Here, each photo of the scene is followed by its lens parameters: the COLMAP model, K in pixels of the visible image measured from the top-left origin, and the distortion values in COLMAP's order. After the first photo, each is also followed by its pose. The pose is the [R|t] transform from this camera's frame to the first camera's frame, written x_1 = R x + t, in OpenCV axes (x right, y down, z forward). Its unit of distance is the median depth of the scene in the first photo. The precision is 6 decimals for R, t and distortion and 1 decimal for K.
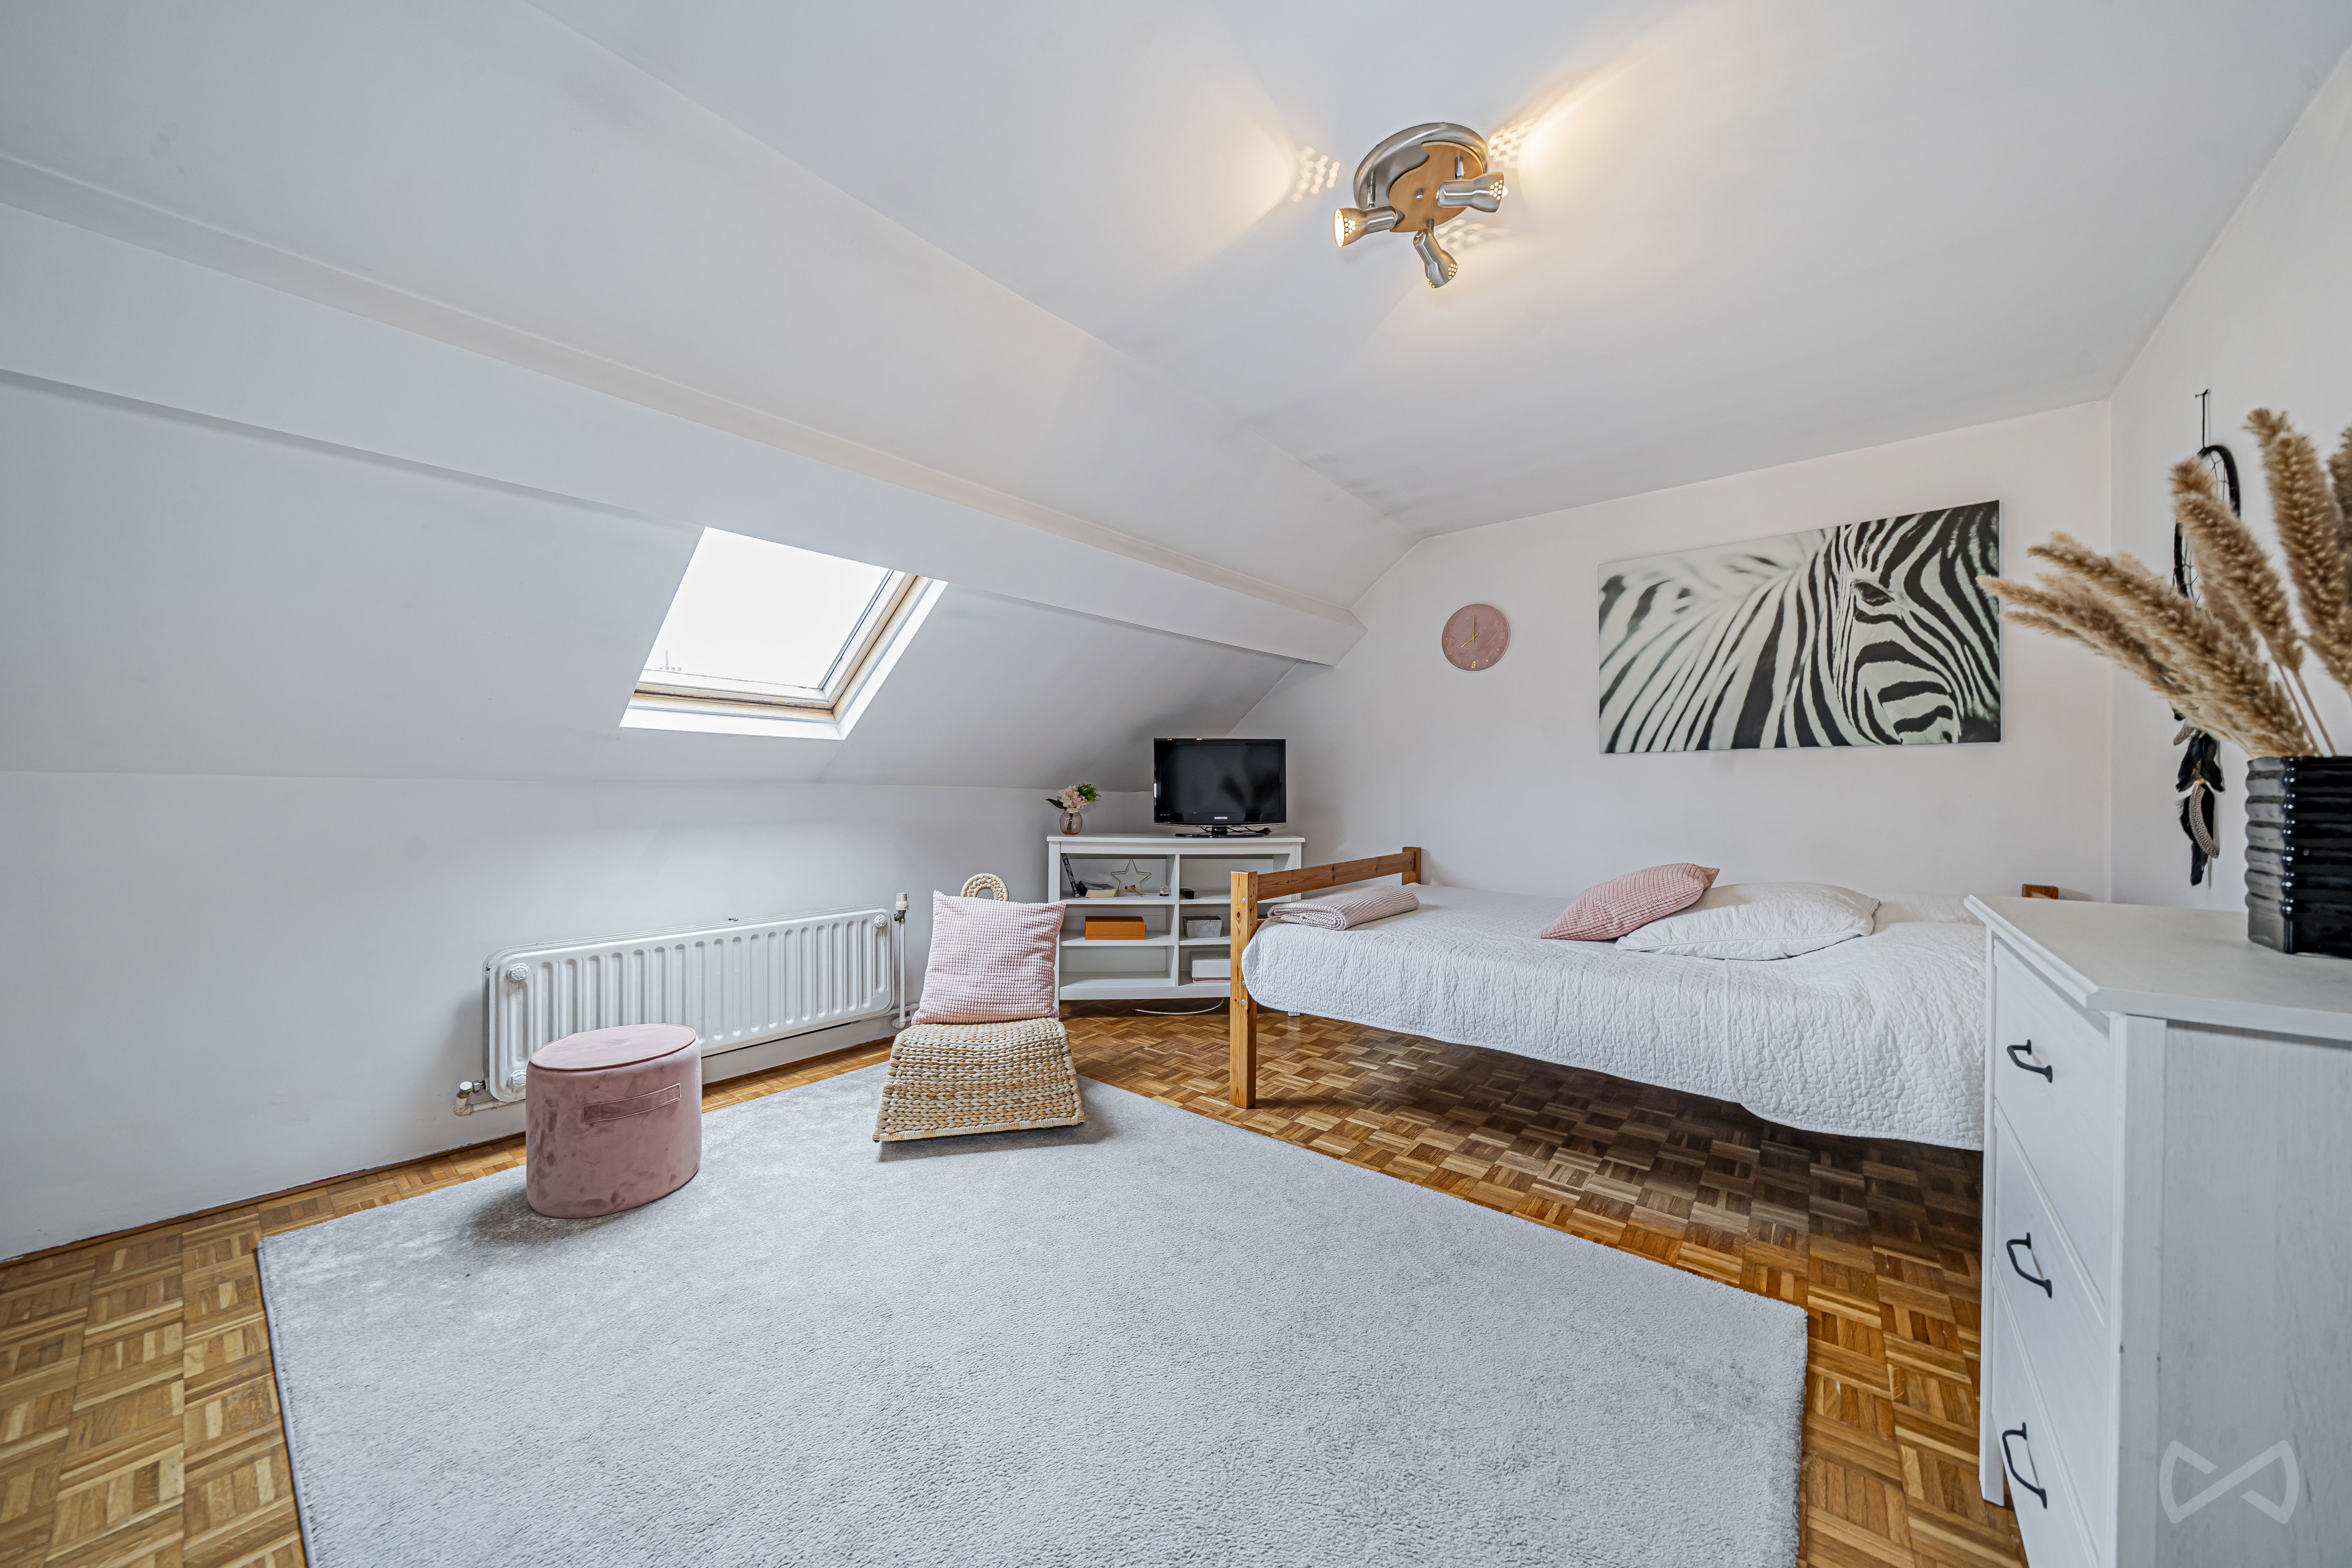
lens RADIAL K [[805.5, 0, 1181.7], [0, 805.5, 791.6], [0, 0, 1]] dist [-0.003218, -0.000064]
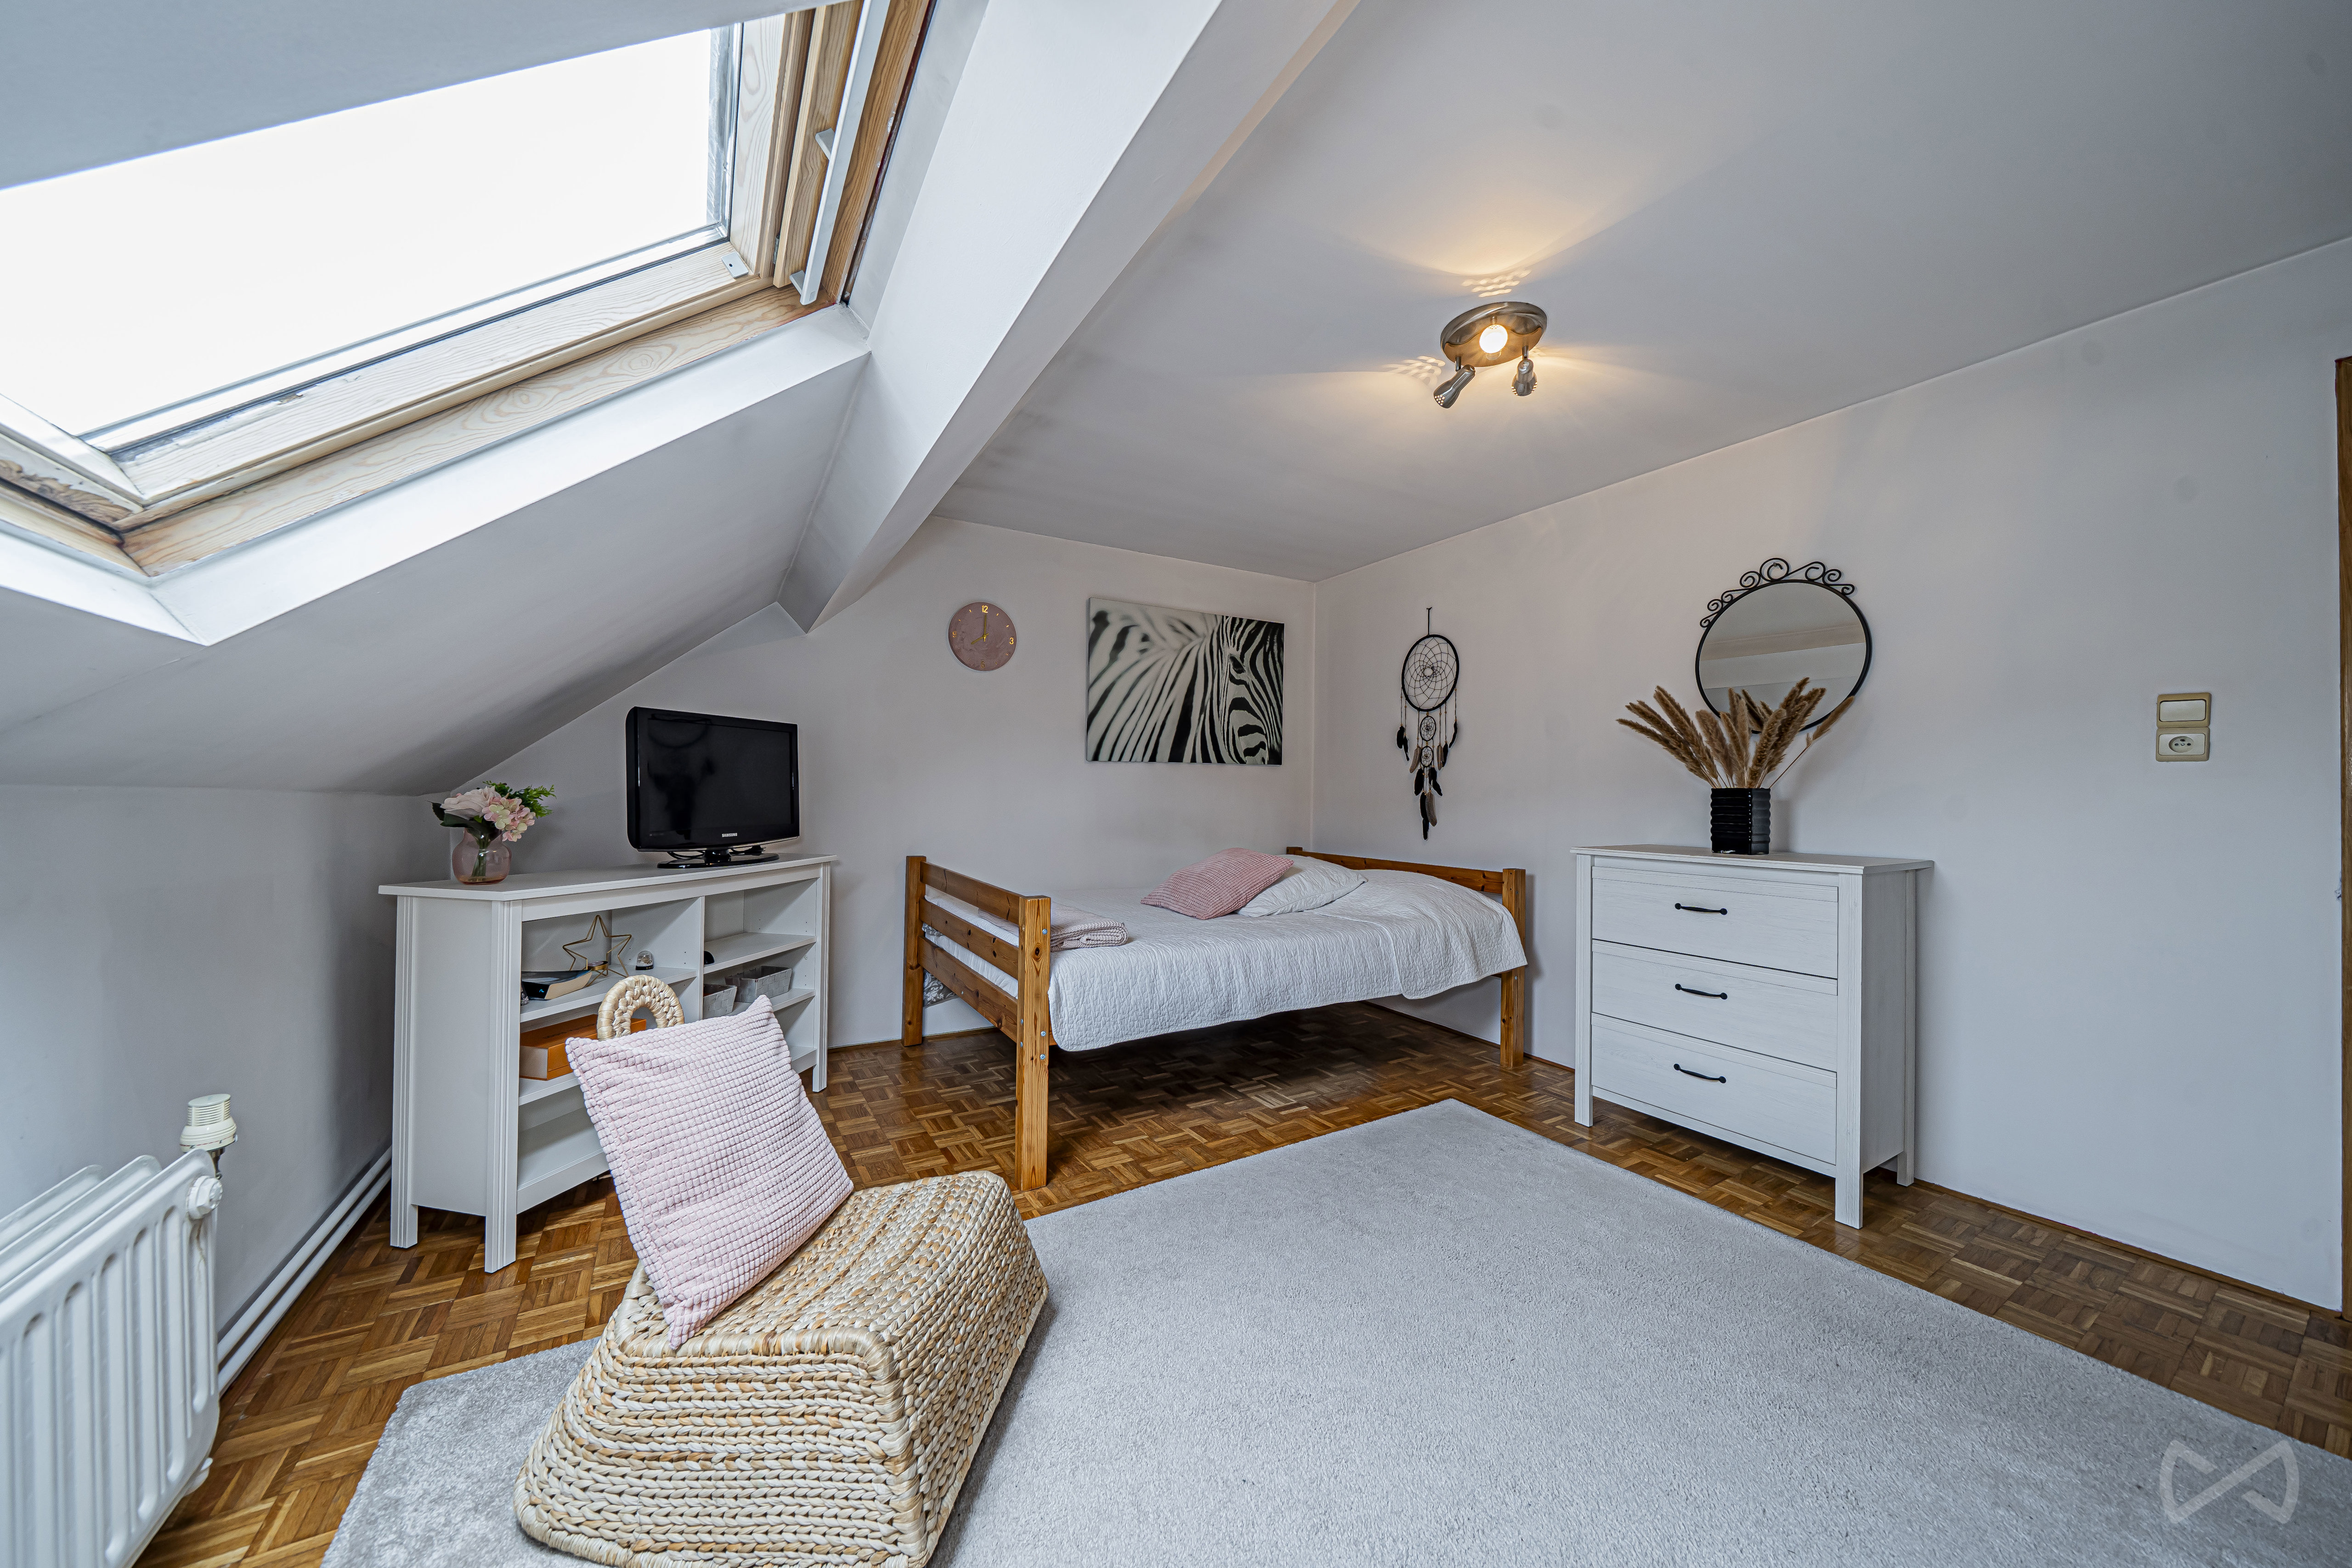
lens RADIAL K [[805.4, 0, 1177.1], [0, 805.4, 791.6], [0, 0, 1]] dist [-0.003218, -0.000064]
pose [[0.338678, -0.003121, 0.940897, -0.630100], [-0.003801, 0.999982, 0.004685, -0.011588], [-0.940895, -0.005163, 0.338660, 0.586259]]
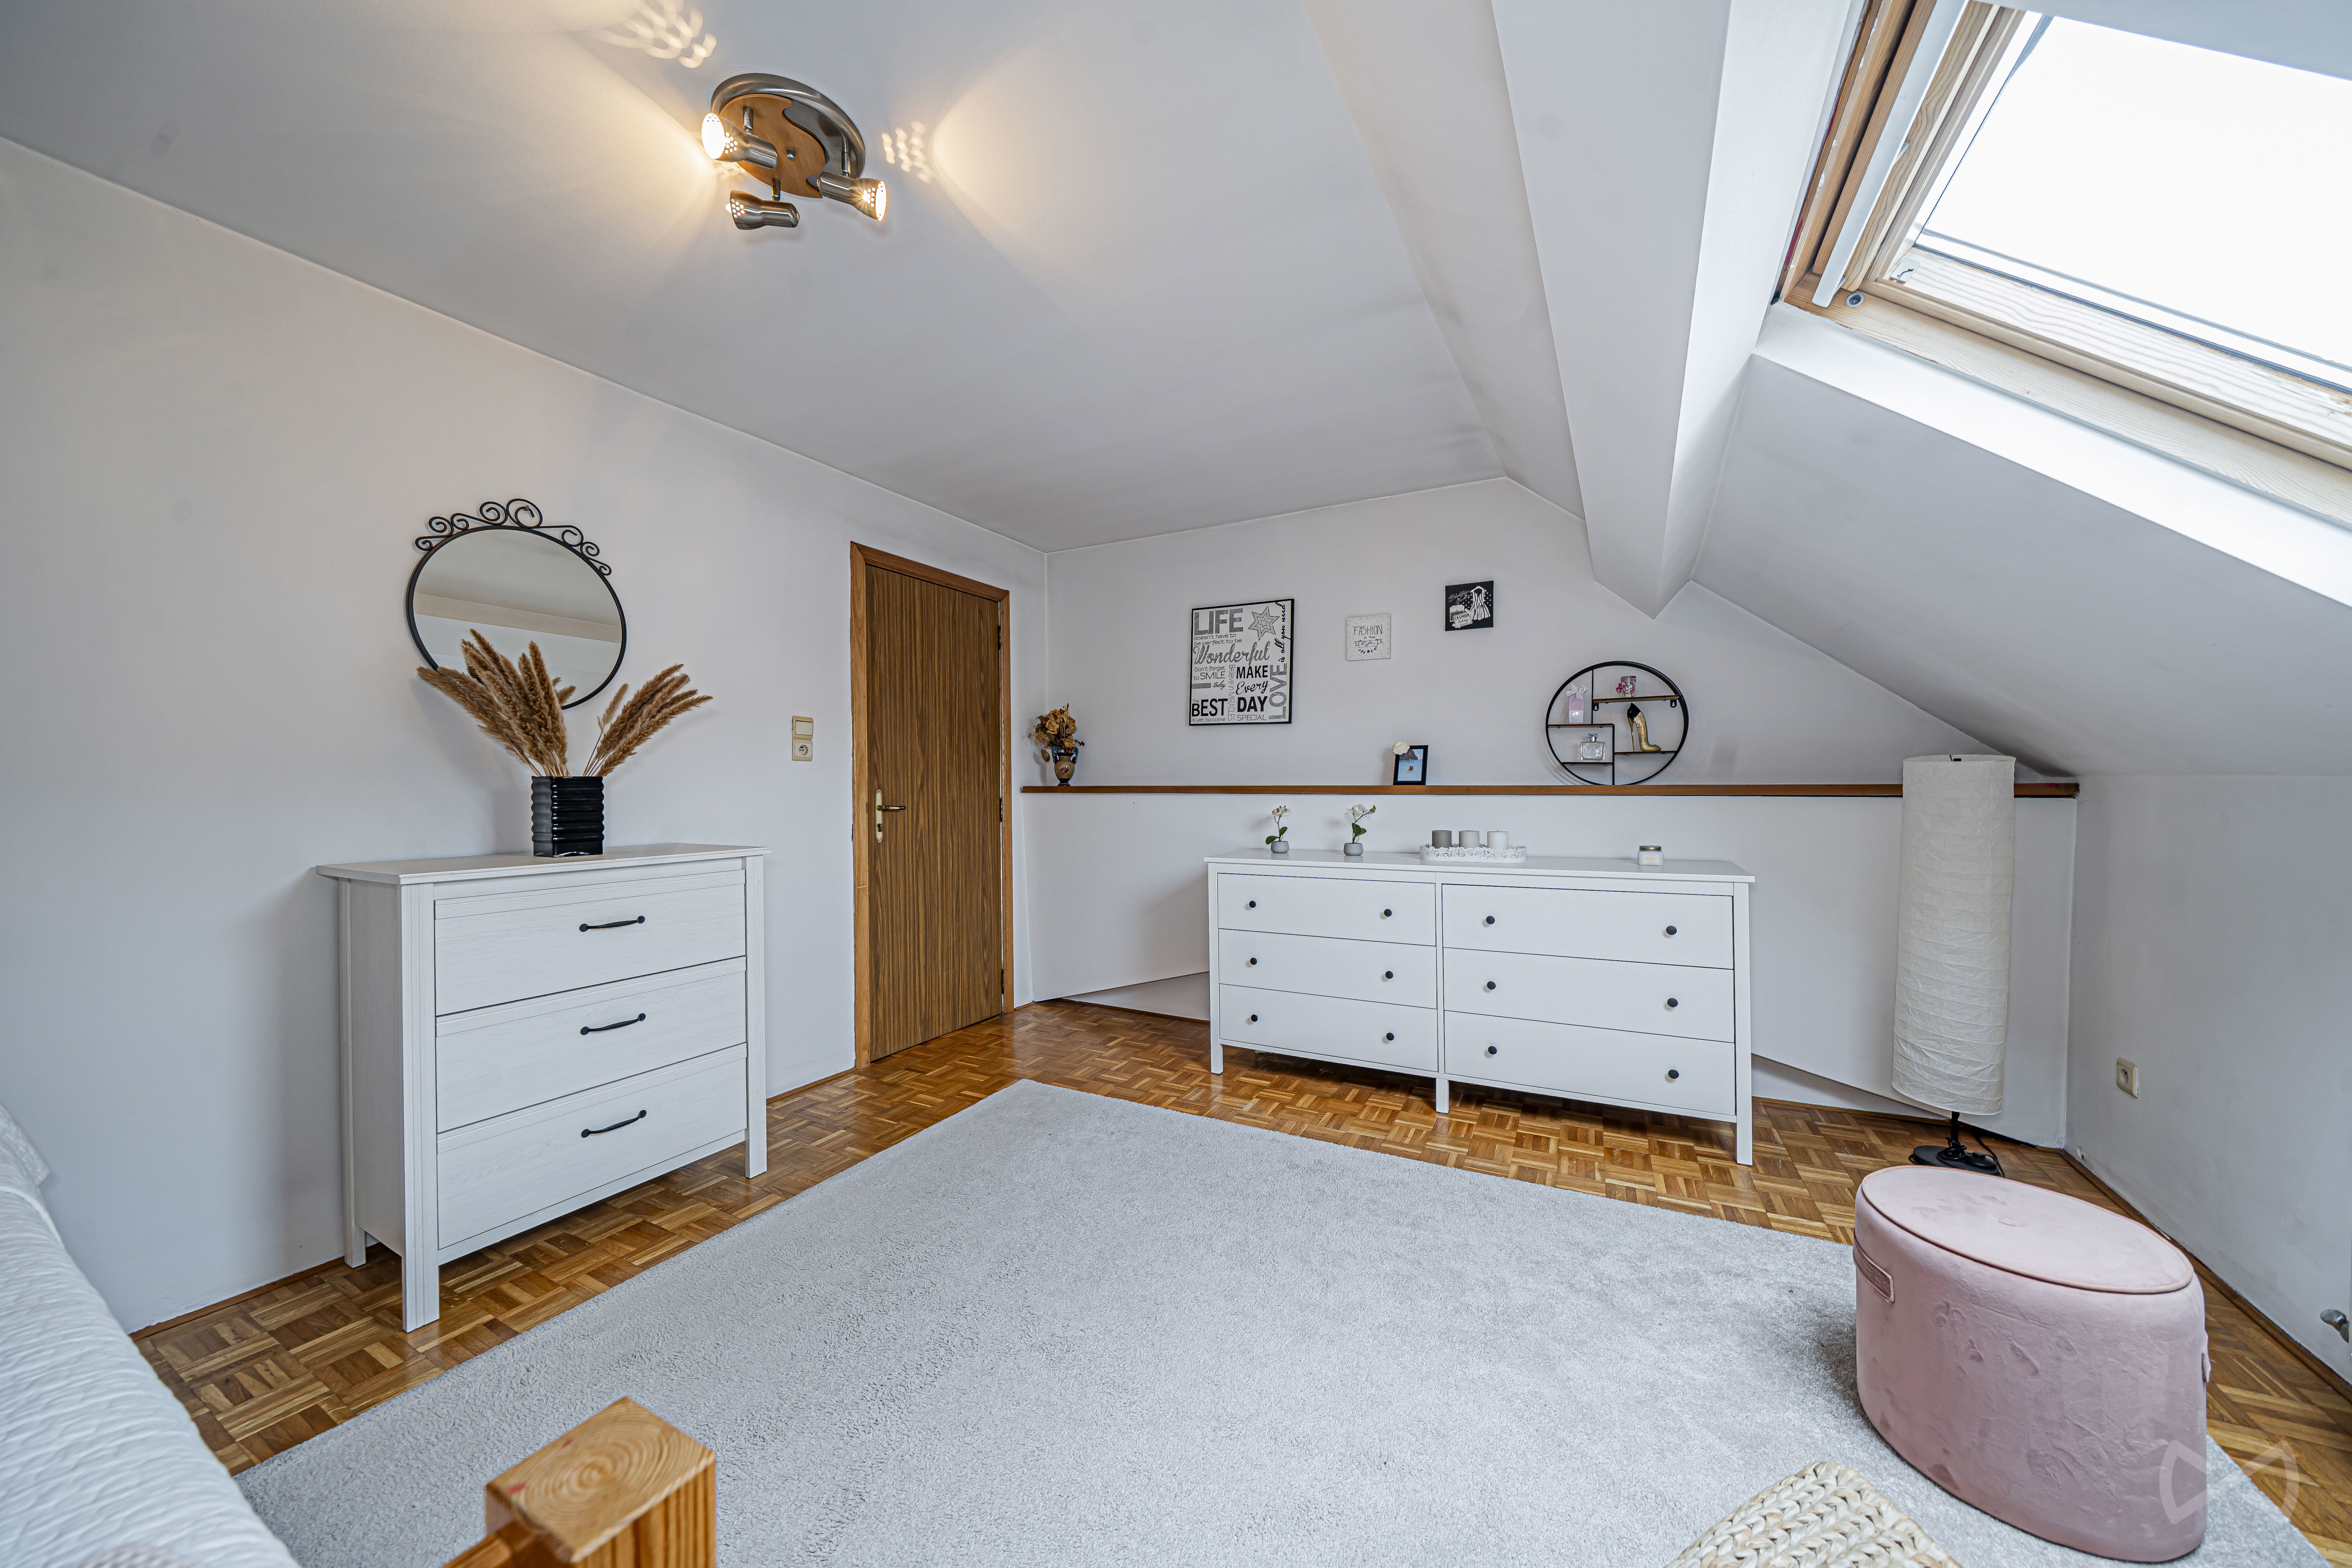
lens RADIAL K [[805.5, 0, 1165.0], [0, 805.5, 787.3], [0, 0, 1]] dist [-0.003218, -0.000064]
pose [[-0.984316, -0.002698, -0.176395, 0.017927], [-0.003348, 0.999989, 0.003388, -0.007608], [0.176384, 0.003925, -0.984314, 1.131123]]
